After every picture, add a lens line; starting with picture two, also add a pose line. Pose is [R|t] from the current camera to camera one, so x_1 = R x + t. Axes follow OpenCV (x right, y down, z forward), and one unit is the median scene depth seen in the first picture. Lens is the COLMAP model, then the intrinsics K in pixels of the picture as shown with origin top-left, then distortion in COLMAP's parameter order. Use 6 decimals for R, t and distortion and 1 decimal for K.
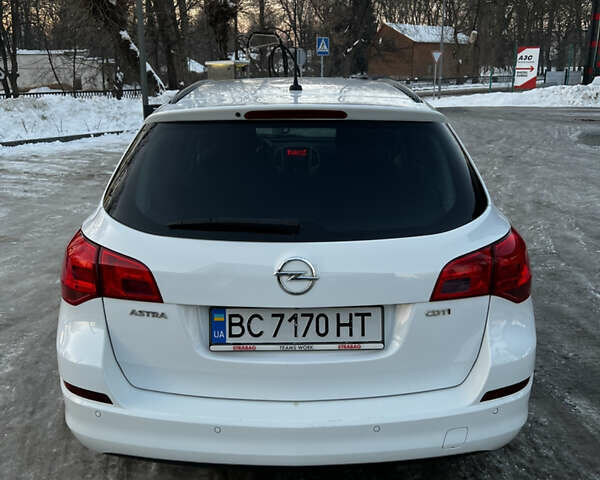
lens RADIAL K [[595.7, 0, 291.1], [0, 595.7, 240.0], [0, 0, 1]] dist [0.036251, -0.042523]
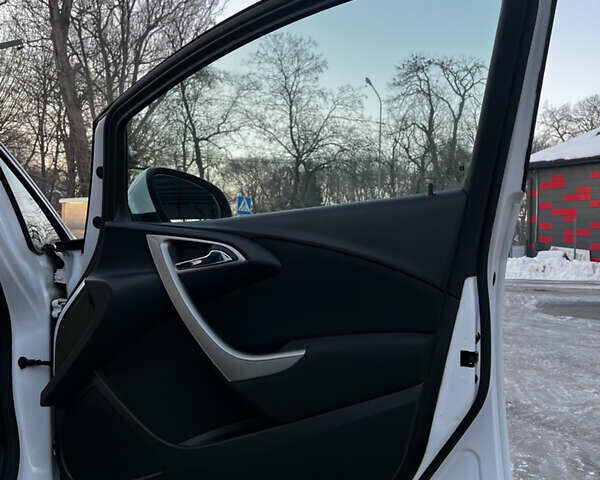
lens RADIAL K [[595.7, 0, 291.1], [0, 595.7, 240.0], [0, 0, 1]] dist [0.036251, -0.042523]
pose [[0.997359, 0.021854, 0.069261, 0.182010], [-0.000764, 0.956761, -0.290875, -0.044391], [-0.072623, 0.290054, 0.954251, 0.442938]]
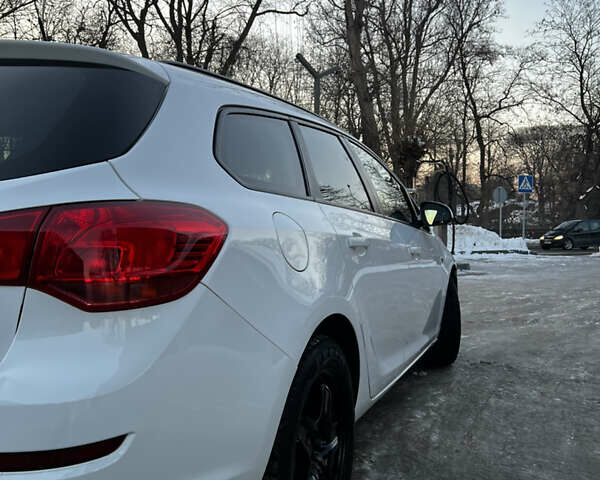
lens RADIAL K [[595.7, 0, 291.1], [0, 595.7, 240.0], [0, 0, 1]] dist [0.036251, -0.042523]
pose [[0.925172, 0.021523, -0.378938, 0.206469], [-0.114429, 0.967753, -0.224411, 0.035388], [0.361888, 0.250980, 0.897801, 0.133589]]
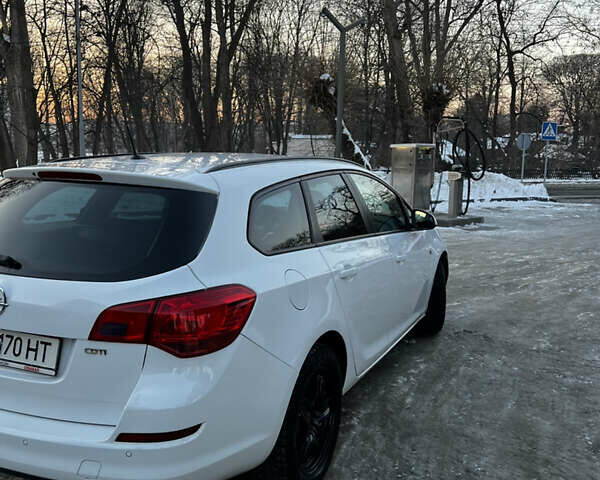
lens RADIAL K [[595.7, 0, 291.1], [0, 595.7, 240.0], [0, 0, 1]] dist [0.036251, -0.042523]
pose [[0.906755, 0.079108, -0.414171, 0.255102], [-0.133713, 0.985494, -0.104507, -0.003846], [0.399895, 0.150142, 0.904180, 0.025977]]
